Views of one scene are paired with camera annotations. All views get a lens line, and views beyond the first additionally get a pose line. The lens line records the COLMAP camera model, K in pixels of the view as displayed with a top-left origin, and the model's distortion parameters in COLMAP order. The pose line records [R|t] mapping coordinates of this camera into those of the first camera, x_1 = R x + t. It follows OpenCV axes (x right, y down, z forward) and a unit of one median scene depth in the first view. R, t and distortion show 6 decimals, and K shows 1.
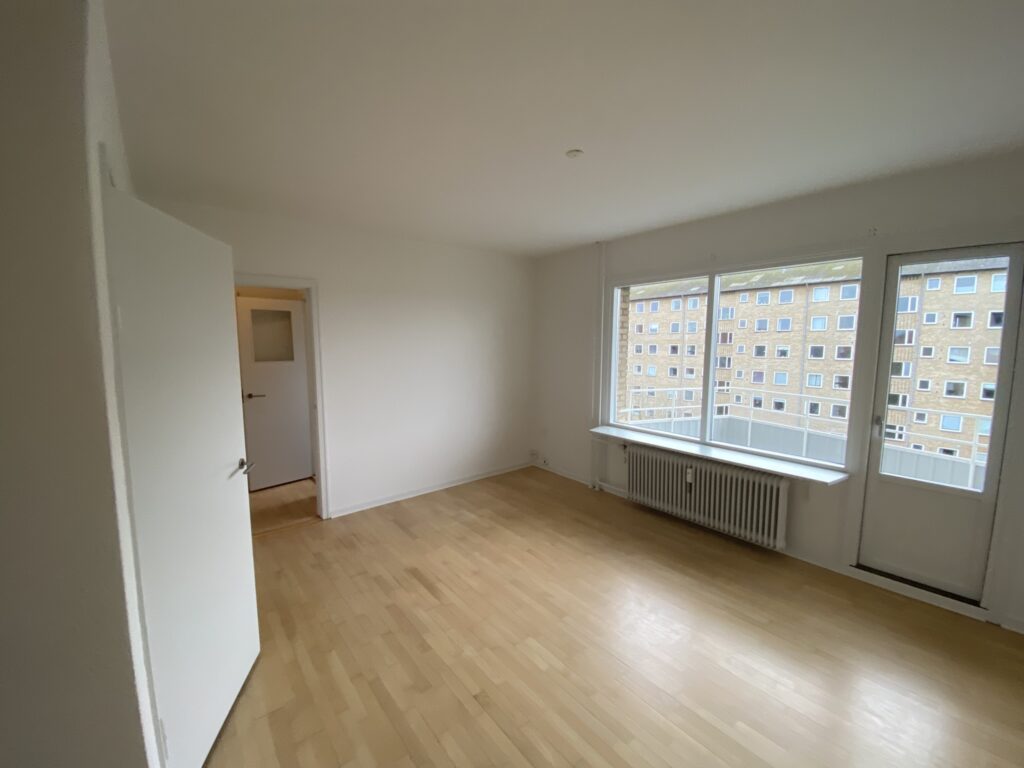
lens RADIAL K [[422.8, 0, 498.0], [0, 422.8, 387.4], [0, 0, 1]] dist [-0.002457, -0.008969]
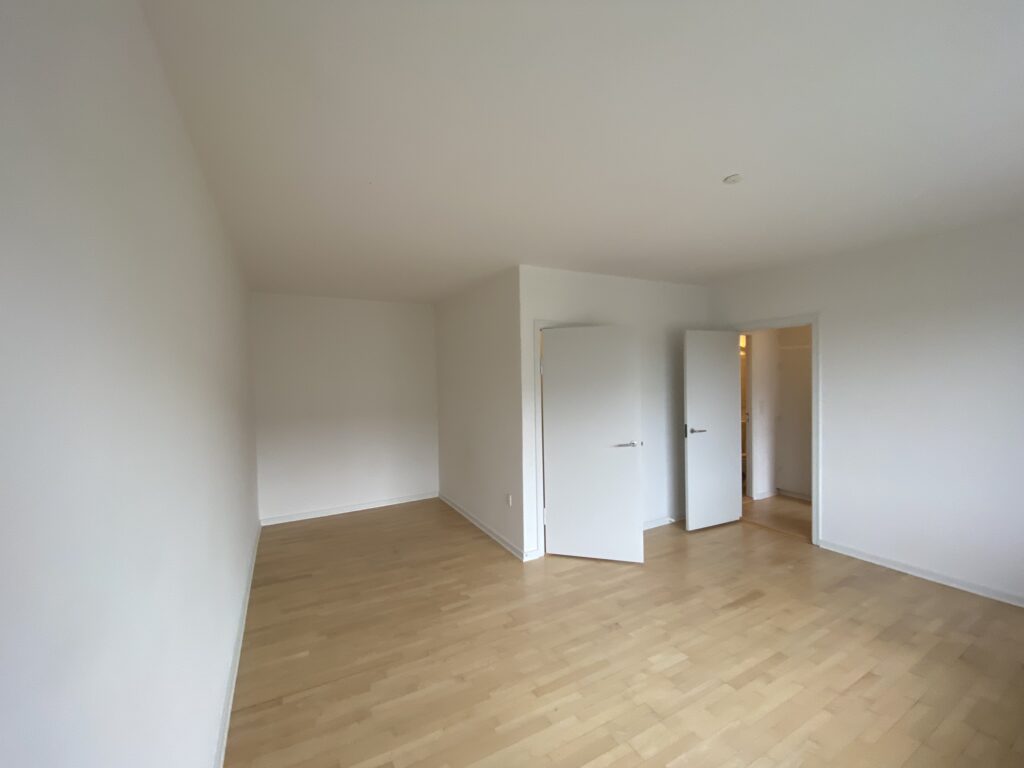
lens RADIAL K [[422.8, 0, 512.3], [0, 422.8, 382.1], [0, 0, 1]] dist [-0.002457, -0.008969]
pose [[-0.168663, 0.031476, -0.985171, 0.089252], [-0.088599, 0.994960, 0.046957, -0.007983], [0.981684, 0.095205, -0.165024, 0.051485]]
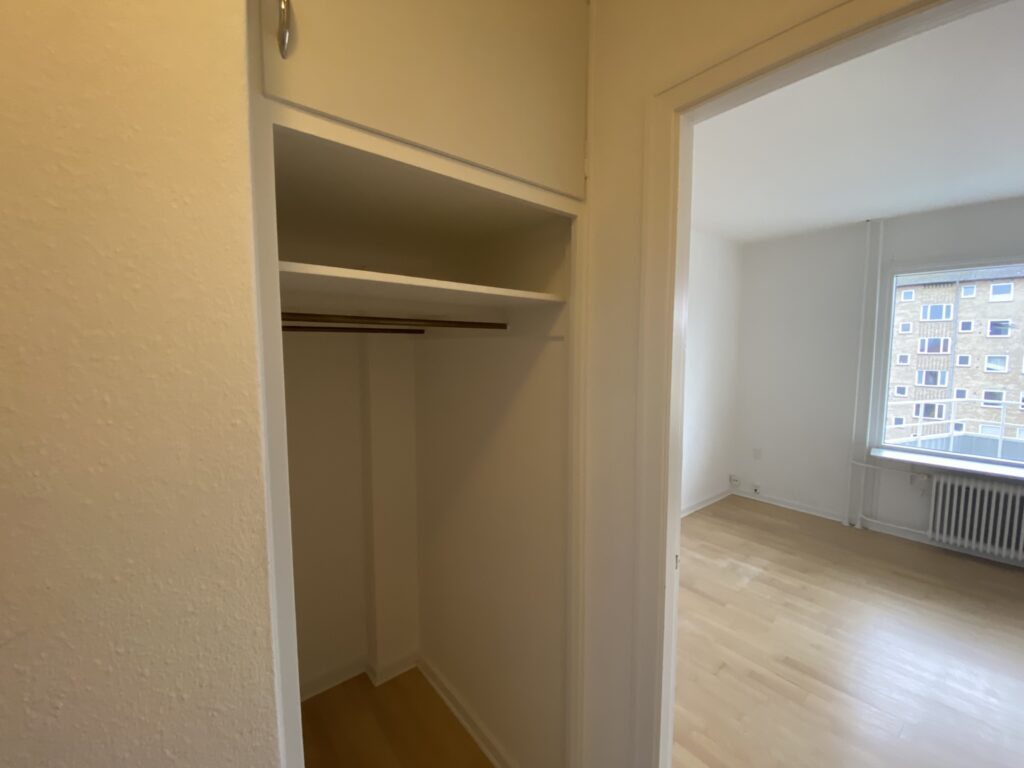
lens RADIAL K [[422.8, 0, 496.7], [0, 422.8, 389.4], [0, 0, 1]] dist [-0.002457, -0.008969]
pose [[0.999999, 0.000838, 0.001081, -0.067360], [-0.000820, 0.999867, -0.016279, -0.001006], [-0.001095, 0.016279, 0.999867, 0.029365]]
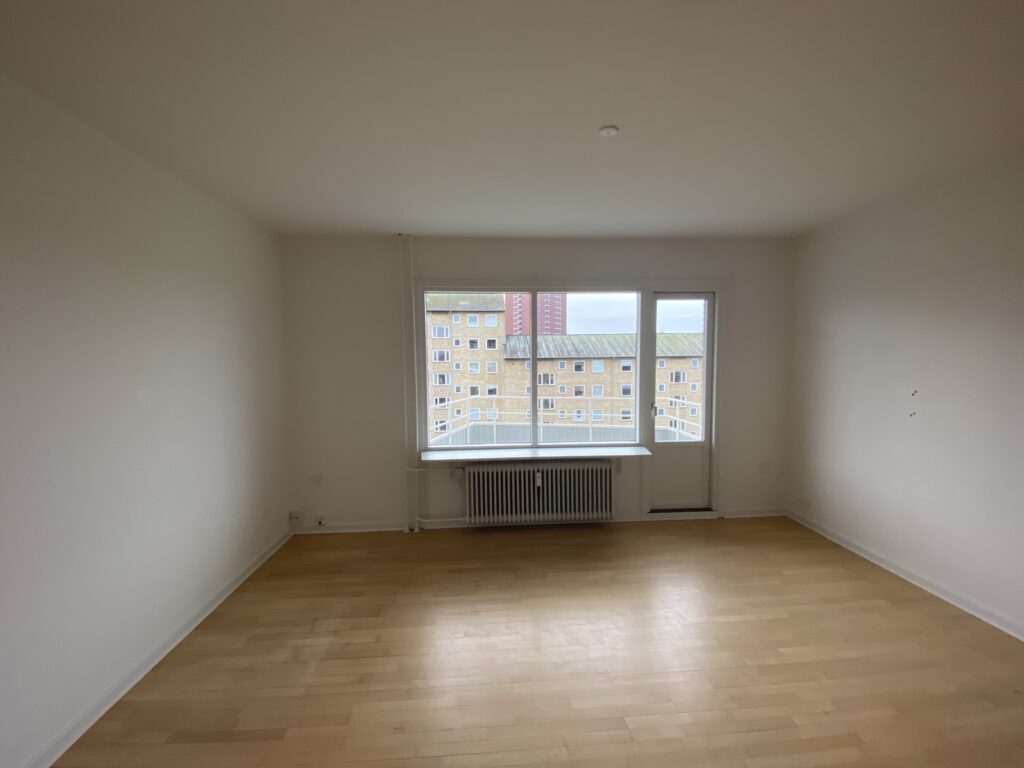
lens RADIAL K [[422.8, 0, 523.1], [0, 422.8, 368.6], [0, 0, 1]] dist [-0.002457, -0.008969]
pose [[0.539297, -0.022413, 0.841817, -0.050614], [0.098977, 0.994404, -0.036933, -0.003324], [-0.836279, 0.103238, 0.538497, 0.051565]]
